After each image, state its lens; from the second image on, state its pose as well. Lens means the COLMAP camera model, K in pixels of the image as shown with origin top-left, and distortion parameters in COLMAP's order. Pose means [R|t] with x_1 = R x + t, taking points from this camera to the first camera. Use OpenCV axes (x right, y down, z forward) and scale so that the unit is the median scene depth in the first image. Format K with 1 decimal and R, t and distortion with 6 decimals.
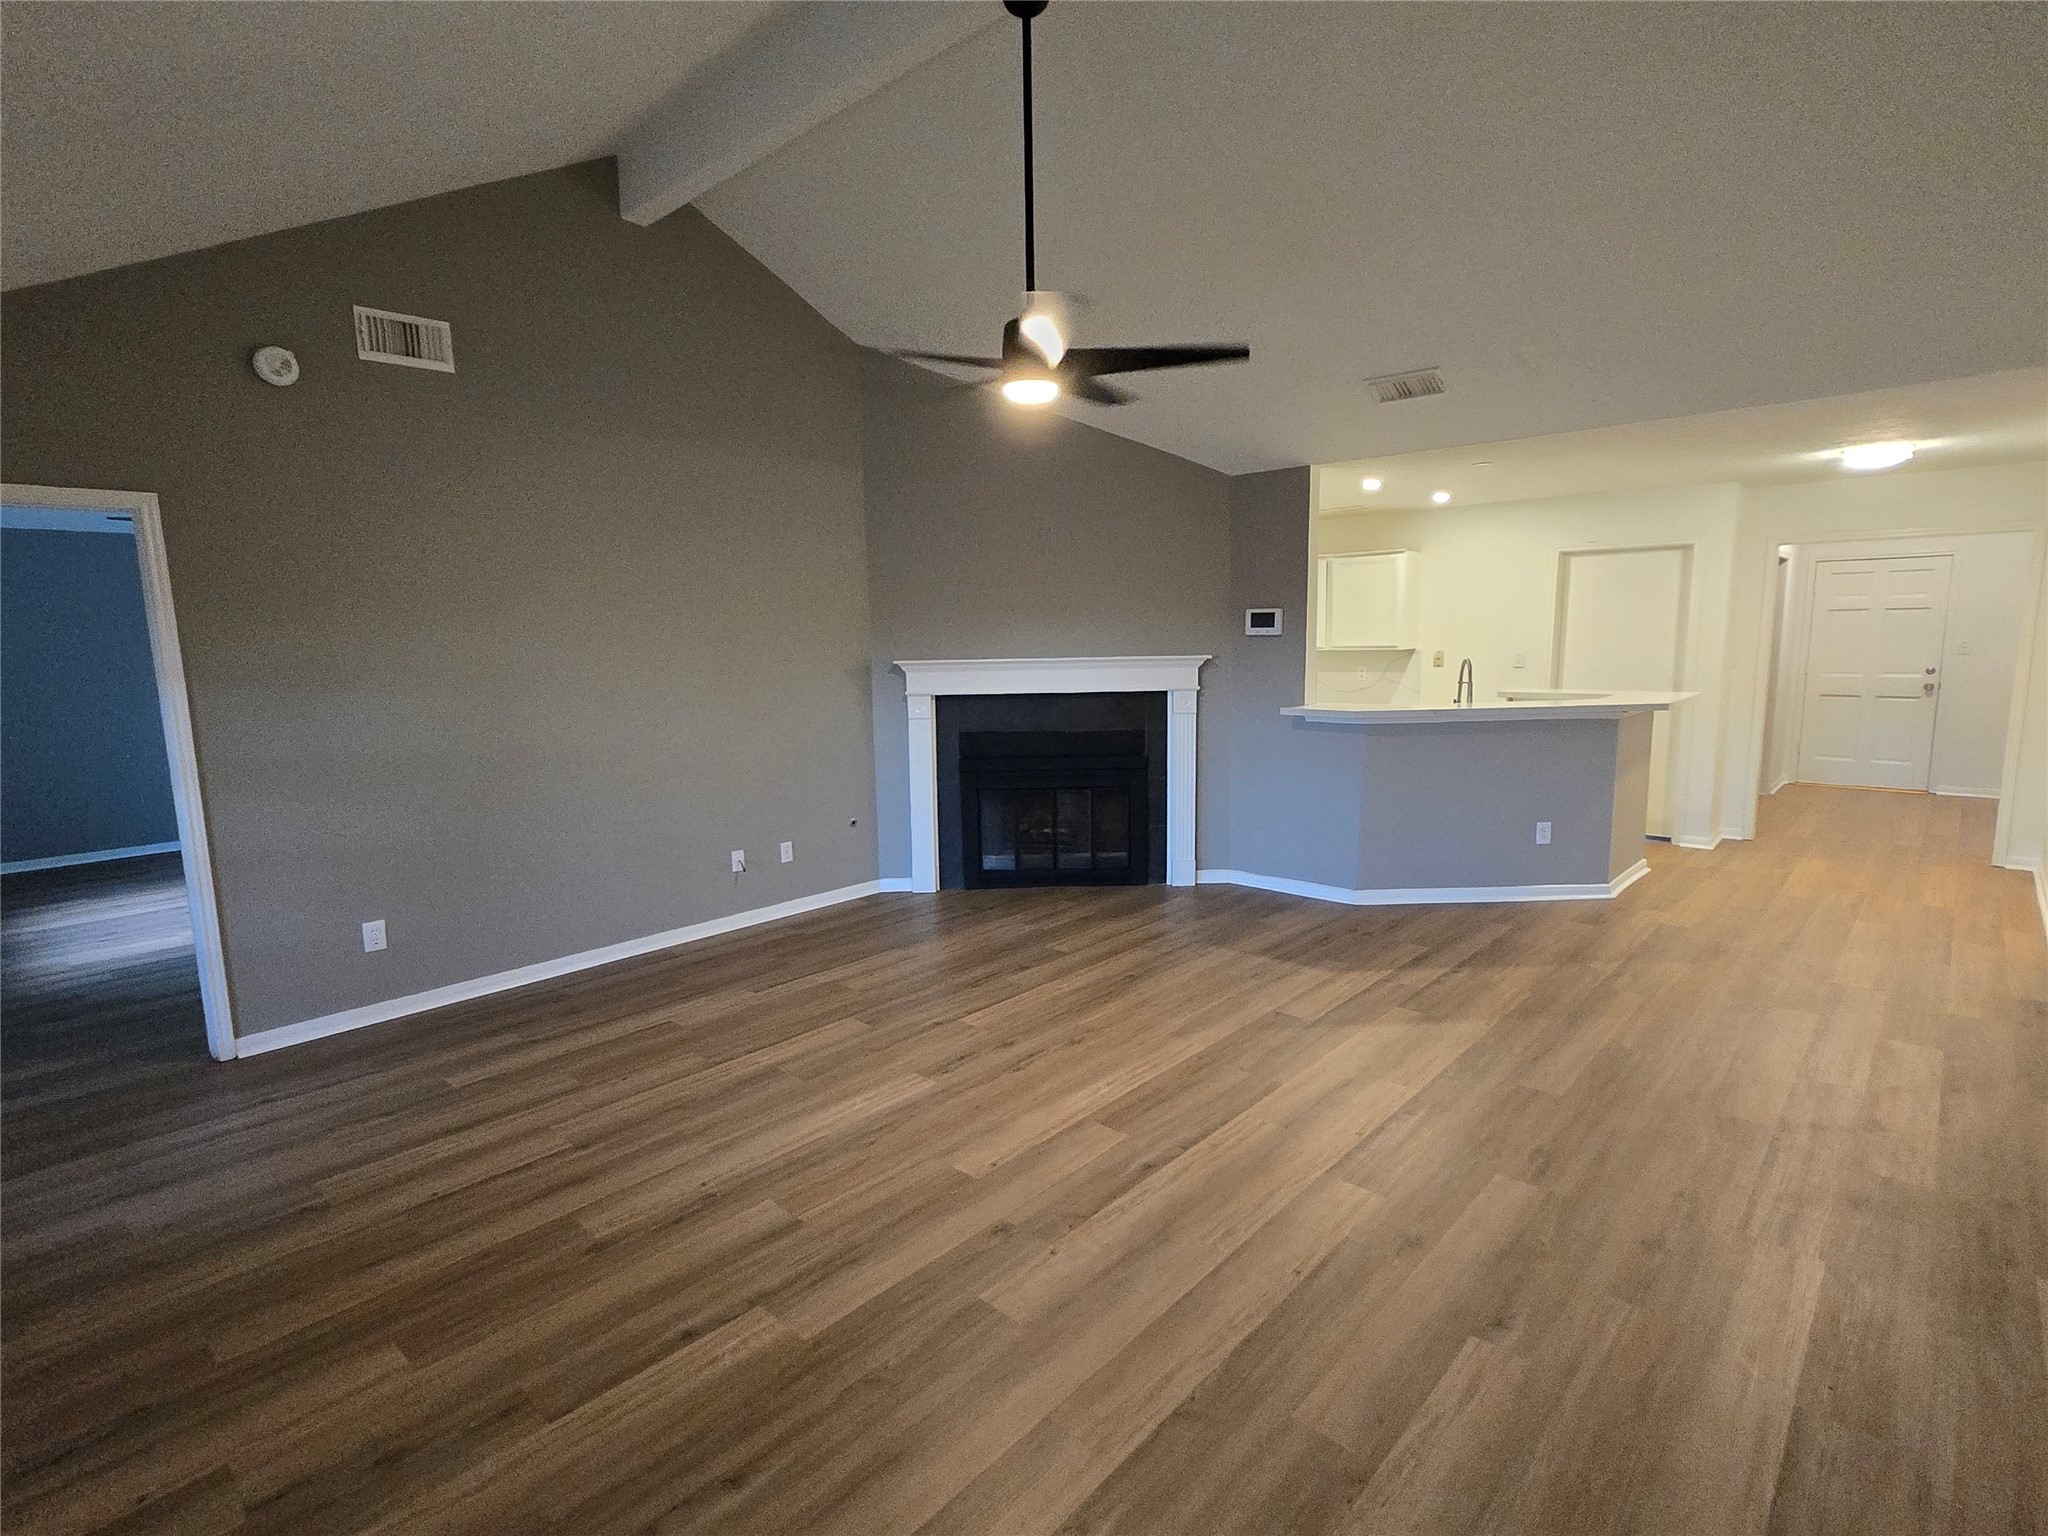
lens RADIAL K [[991.5, 0, 1007.6], [0, 991.5, 769.9], [0, 0, 1]] dist [0.004211, 0.000360]
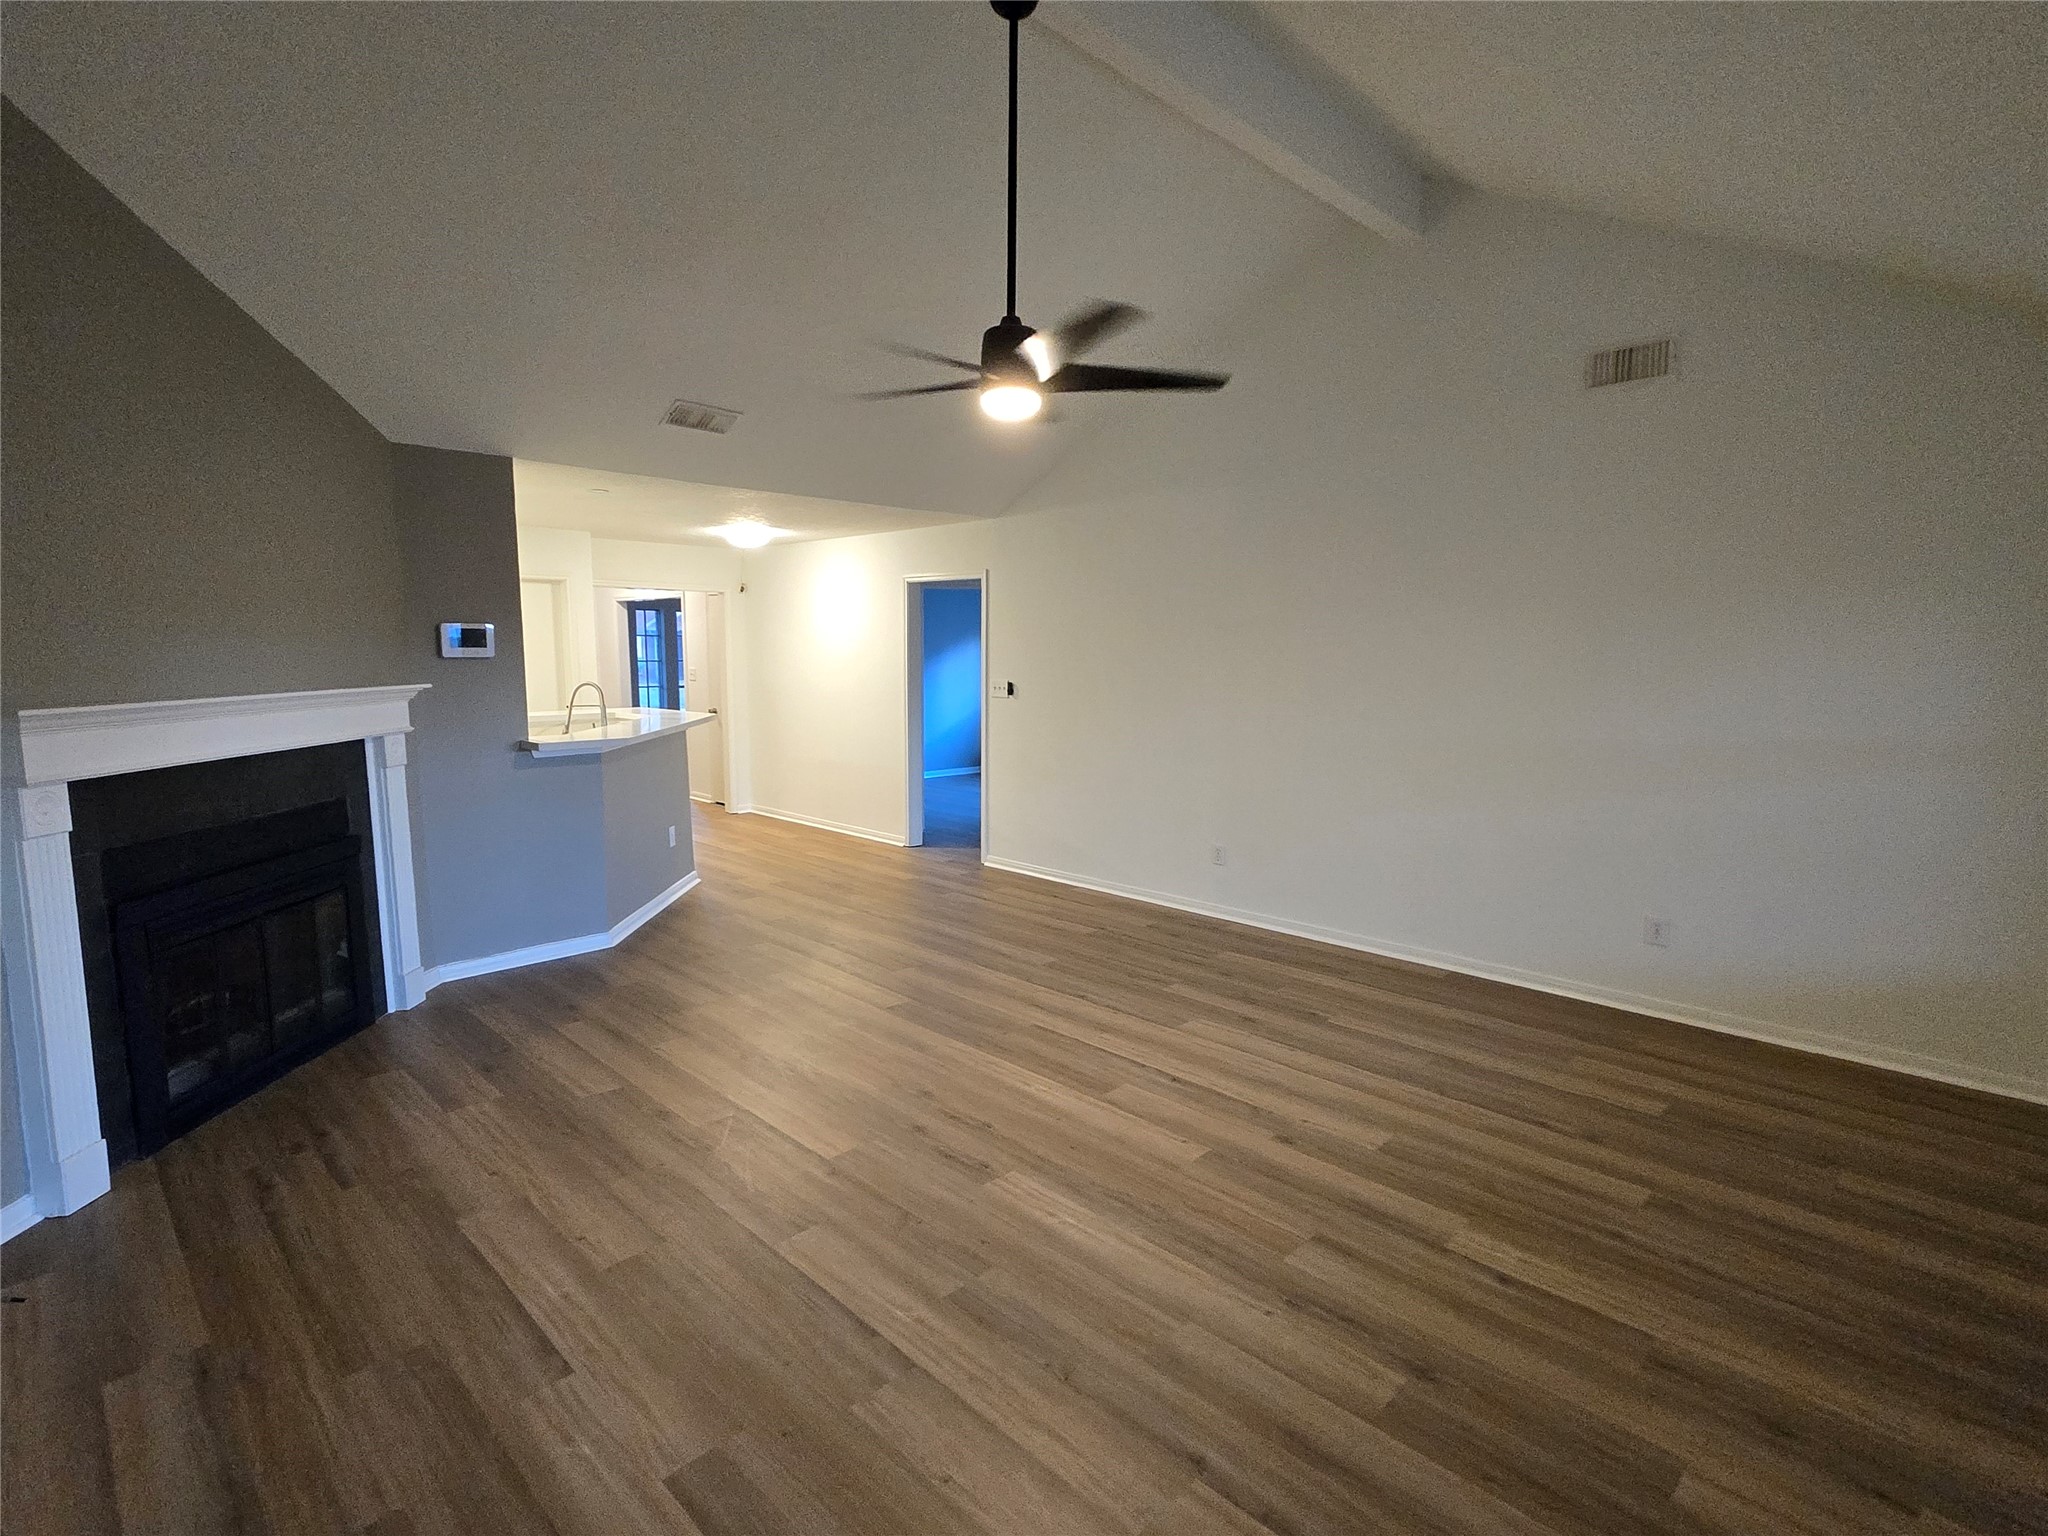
lens RADIAL K [[991.5, 0, 1007.6], [0, 991.5, 769.9], [0, 0, 1]] dist [0.004211, 0.000360]
pose [[0.041165, -0.109048, 0.993184, -0.940684], [0.130890, 0.986049, 0.102839, -0.127760], [-0.990542, 0.125764, 0.054864, 0.957125]]
